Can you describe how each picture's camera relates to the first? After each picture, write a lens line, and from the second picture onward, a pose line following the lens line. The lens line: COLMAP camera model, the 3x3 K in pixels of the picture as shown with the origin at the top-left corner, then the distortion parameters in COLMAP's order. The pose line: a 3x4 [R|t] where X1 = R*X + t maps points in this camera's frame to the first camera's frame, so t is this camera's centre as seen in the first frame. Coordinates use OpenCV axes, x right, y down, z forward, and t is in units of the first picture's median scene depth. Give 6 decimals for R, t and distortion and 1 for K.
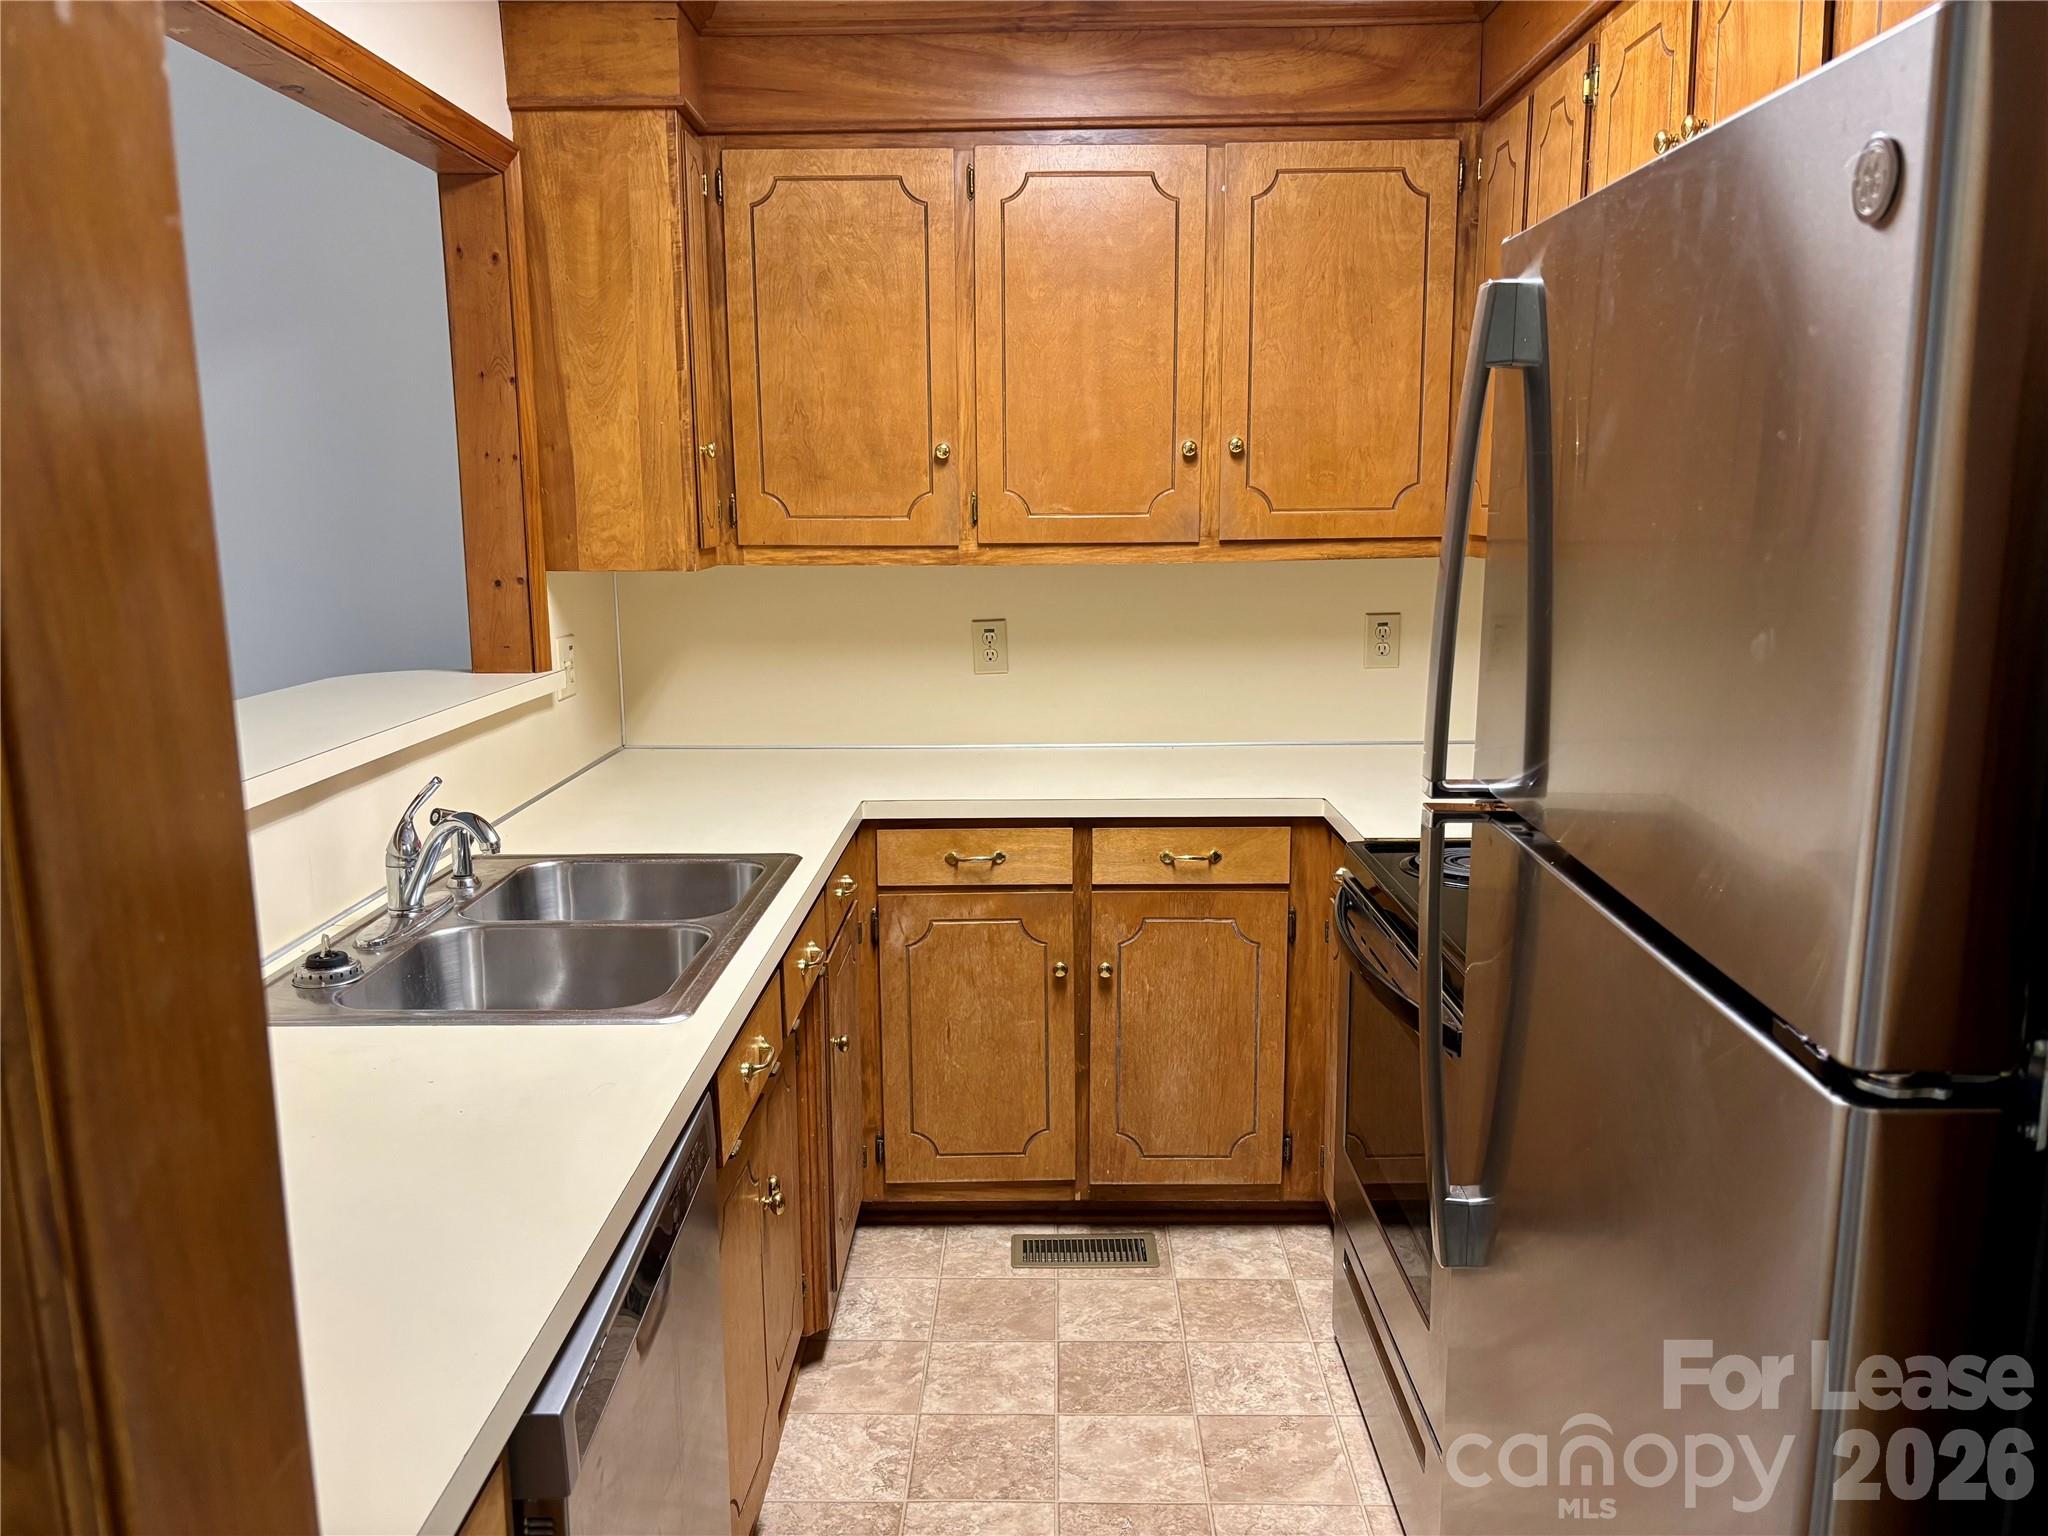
lens RADIAL K [[1542.3, 0, 1023.9], [0, 1542.3, 771.8], [0, 0, 1]] dist [-0.012469, -0.005923]
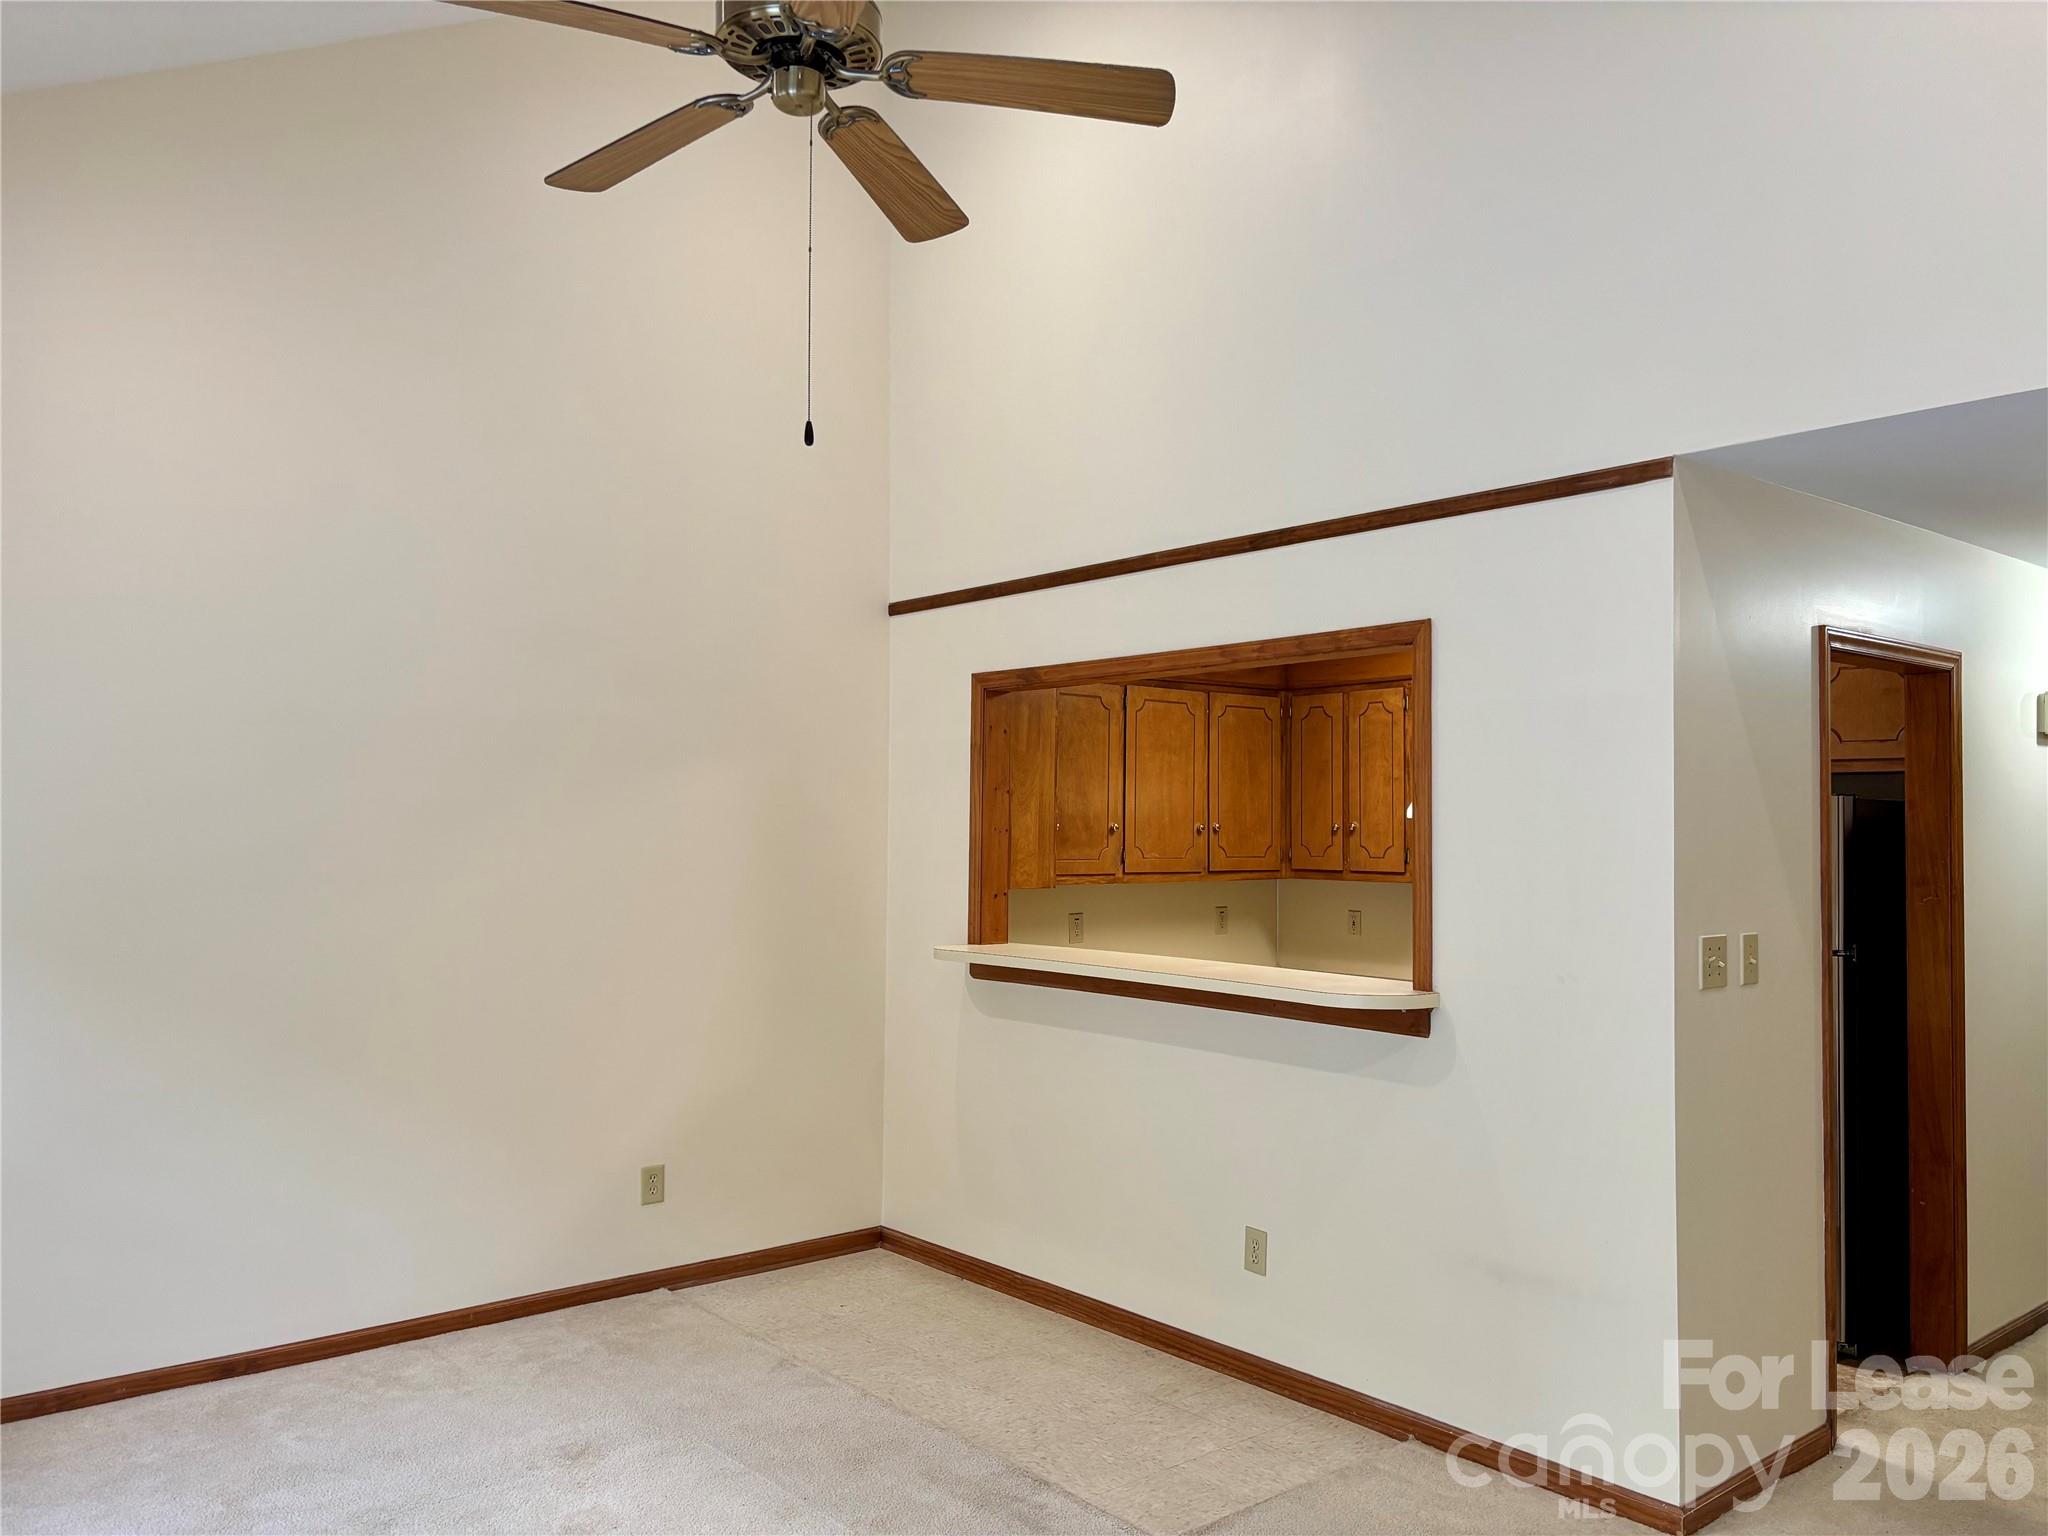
lens RADIAL K [[1542.3, 0, 1023.9], [0, 1542.3, 768.0], [0, 0, 1]] dist [-0.012469, -0.005923]
pose [[0.755789, 0.037322, 0.653751, -1.519856], [0.097384, 0.980865, -0.168581, 0.045671], [-0.647533, 0.191076, 0.737693, -0.441824]]
